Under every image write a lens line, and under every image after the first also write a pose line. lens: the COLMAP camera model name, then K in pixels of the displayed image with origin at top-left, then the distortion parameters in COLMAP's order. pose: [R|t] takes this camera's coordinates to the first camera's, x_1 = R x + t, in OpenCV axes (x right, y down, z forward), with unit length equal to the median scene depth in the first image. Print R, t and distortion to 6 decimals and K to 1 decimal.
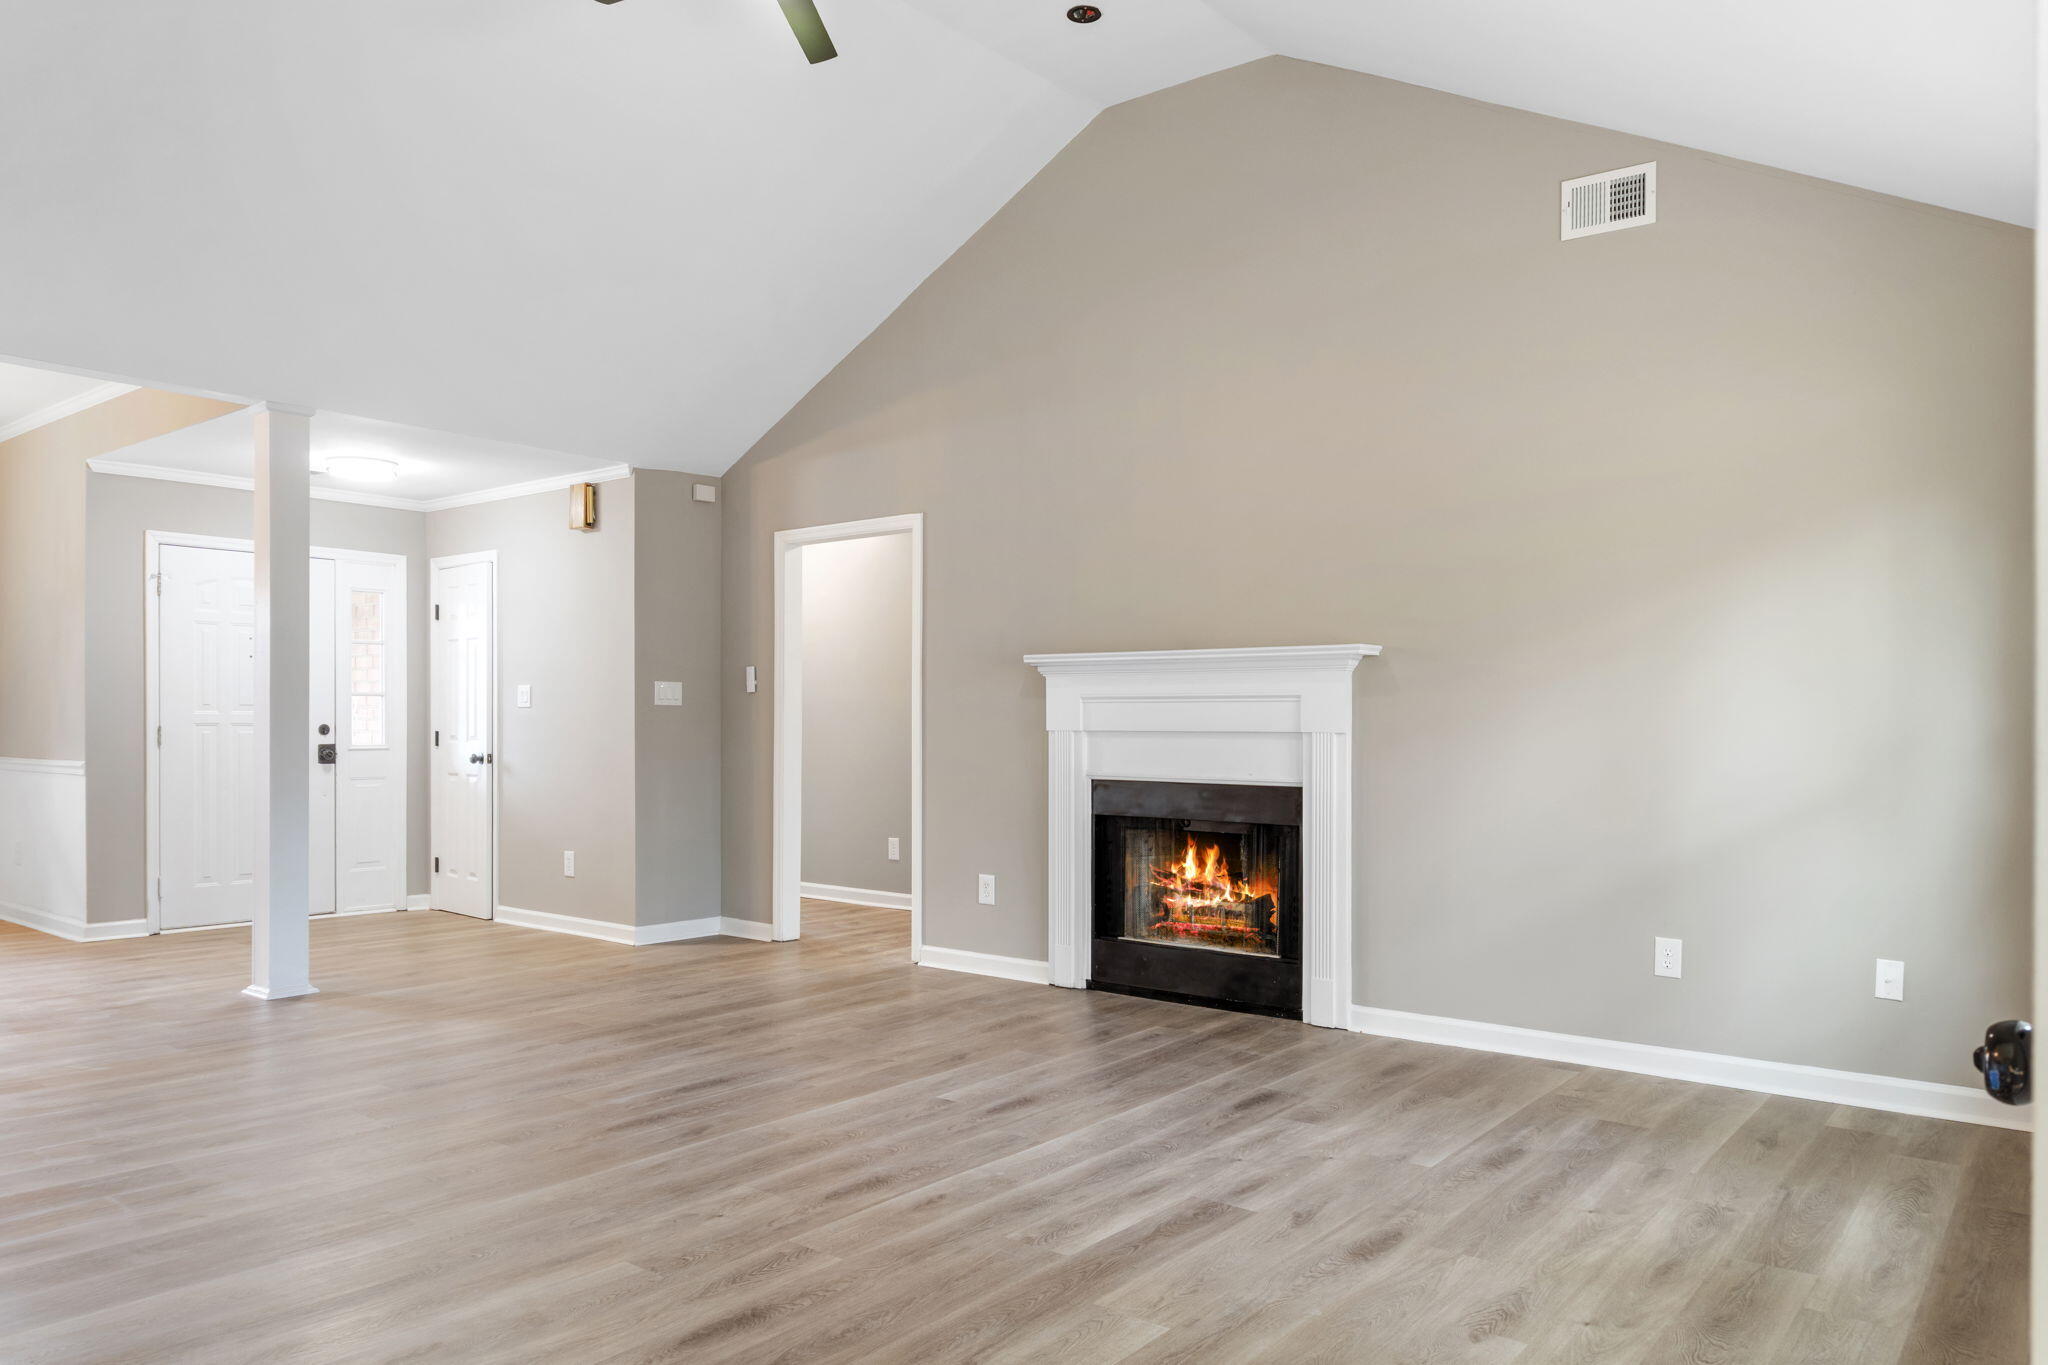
lens RADIAL K [[1365.3, 0, 1024.0], [0, 1365.3, 682.5], [0, 0, 1]] dist [-0.033834, -0.001159]
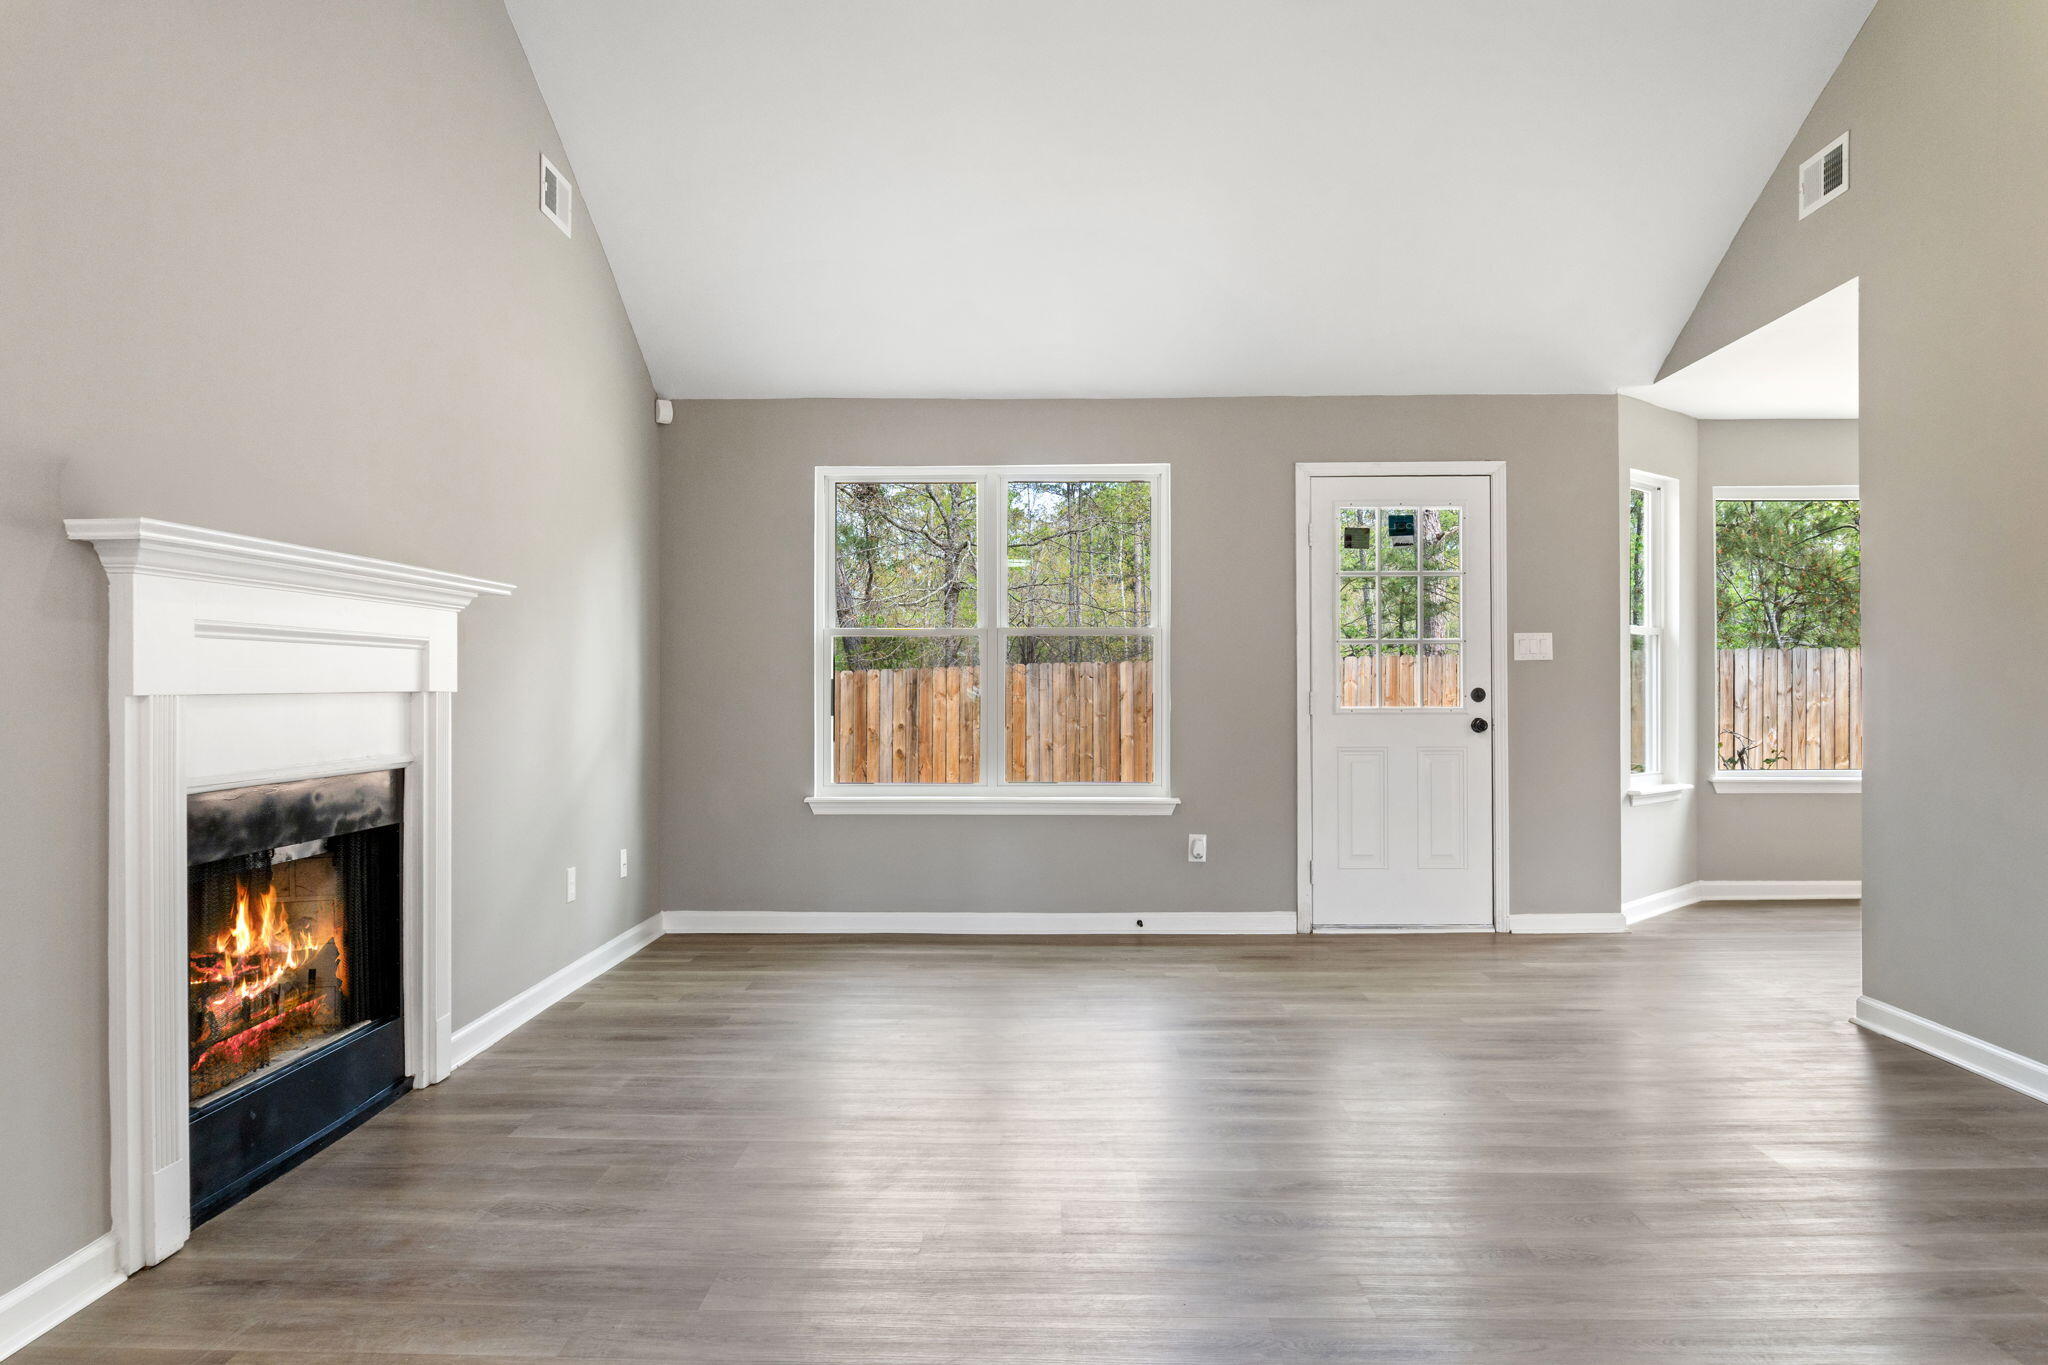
lens RADIAL K [[1365.3, 0, 1024.0], [0, 1365.3, 682.5], [0, 0, 1]] dist [-0.033834, -0.001159]
pose [[-0.606764, -0.006027, 0.794859, -0.417202], [-0.030253, 0.999422, -0.015516, 0.024182], [-0.794306, -0.033461, -0.606595, 0.870008]]
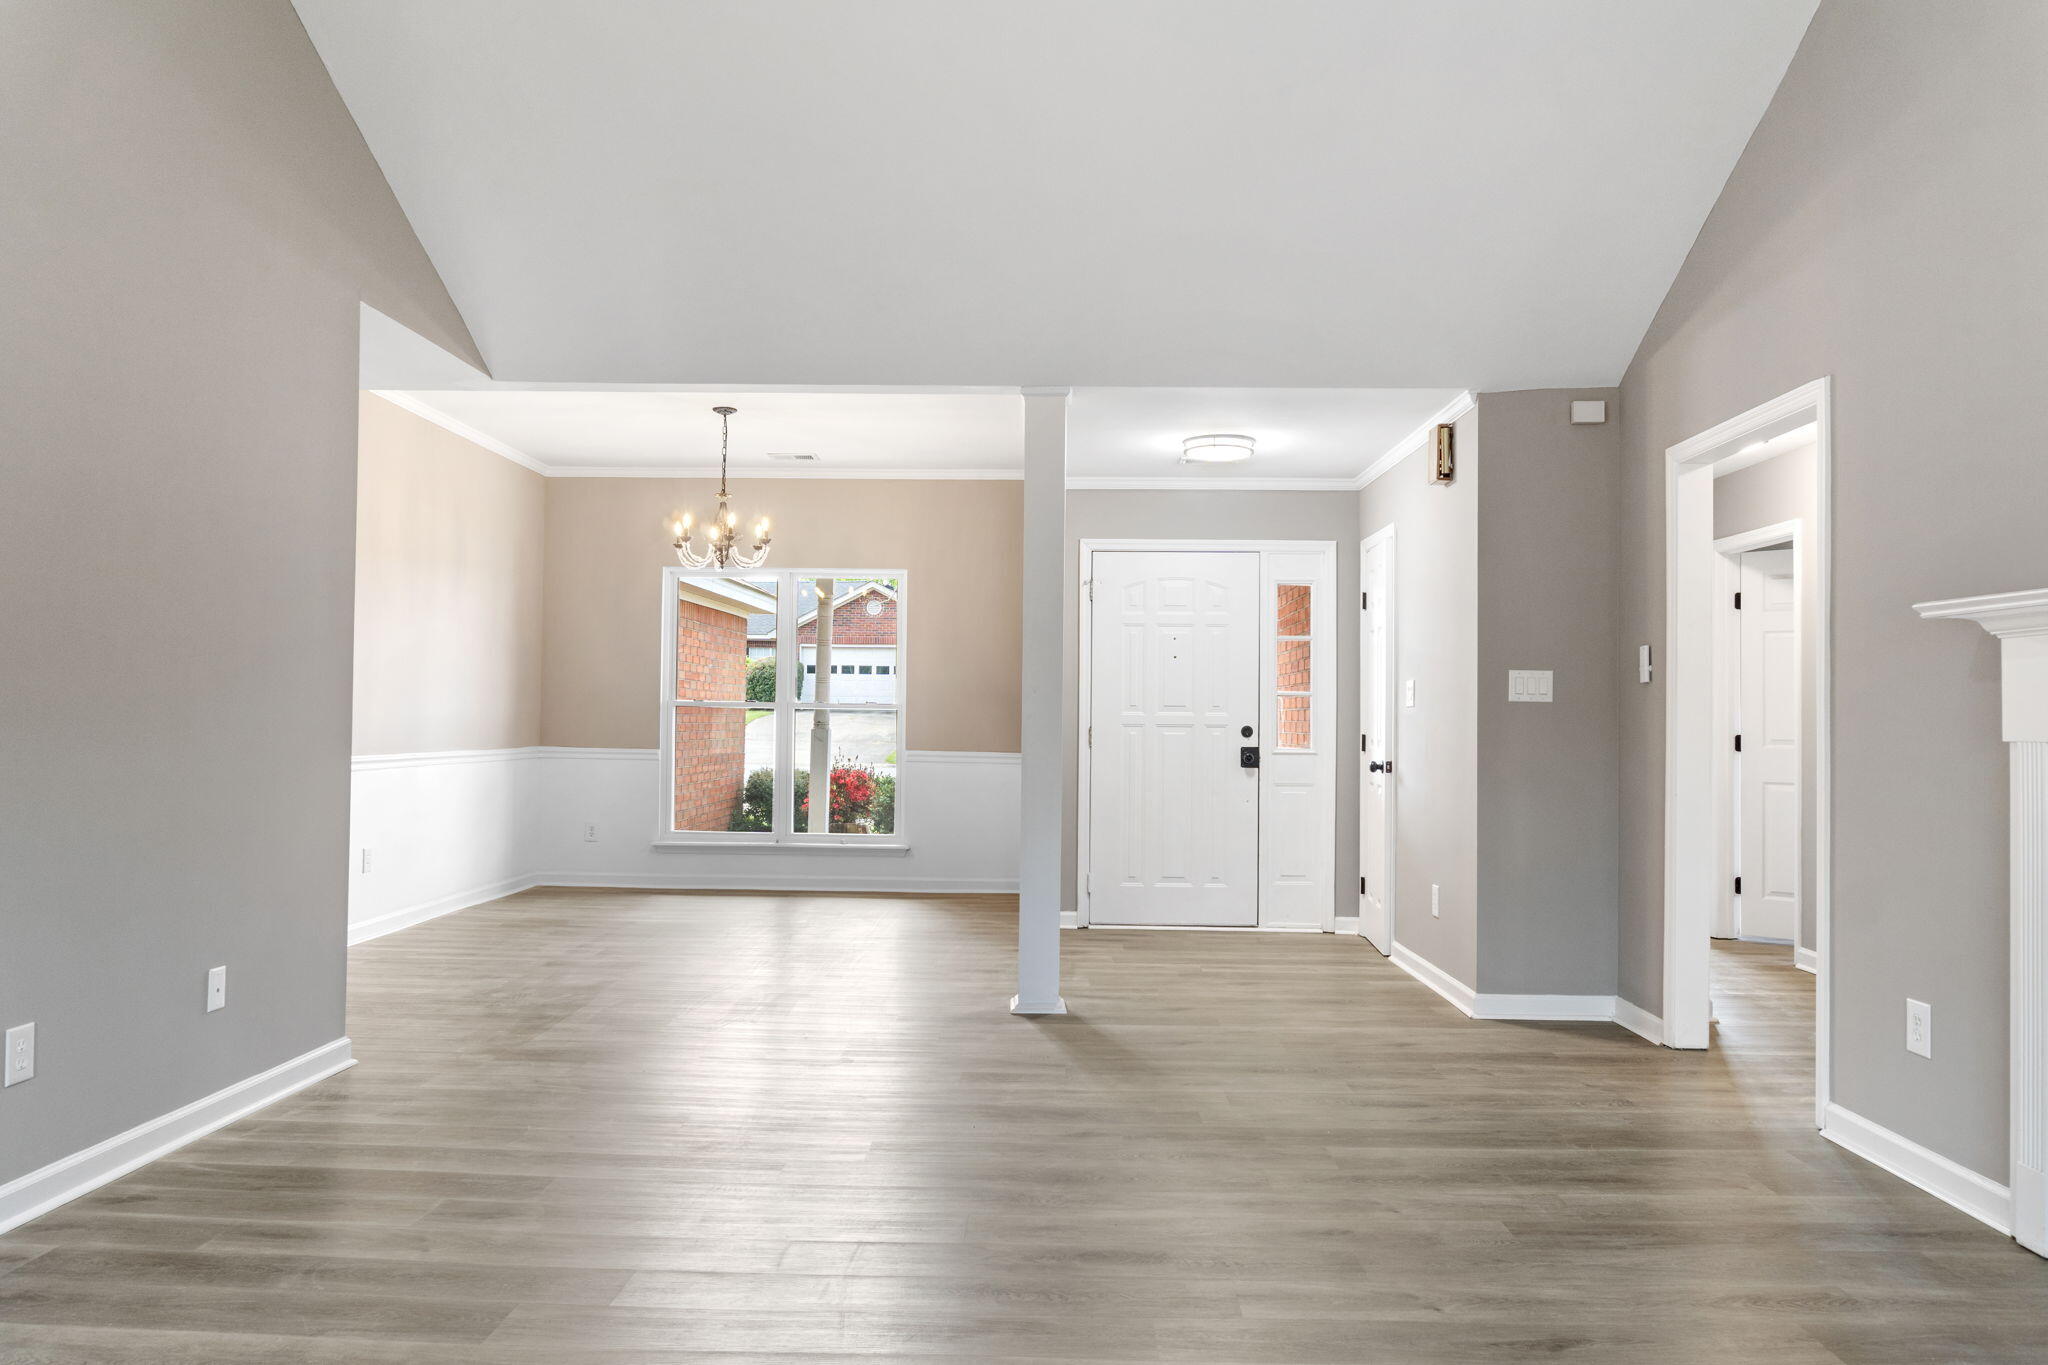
lens RADIAL K [[1365.3, 0, 1024.0], [0, 1365.3, 682.5], [0, 0, 1]] dist [-0.033834, -0.001159]
pose [[0.601991, -0.019277, -0.798270, 0.168208], [0.016230, 0.999797, -0.011904, 0.010383], [0.798338, -0.005790, 0.602182, 0.334666]]
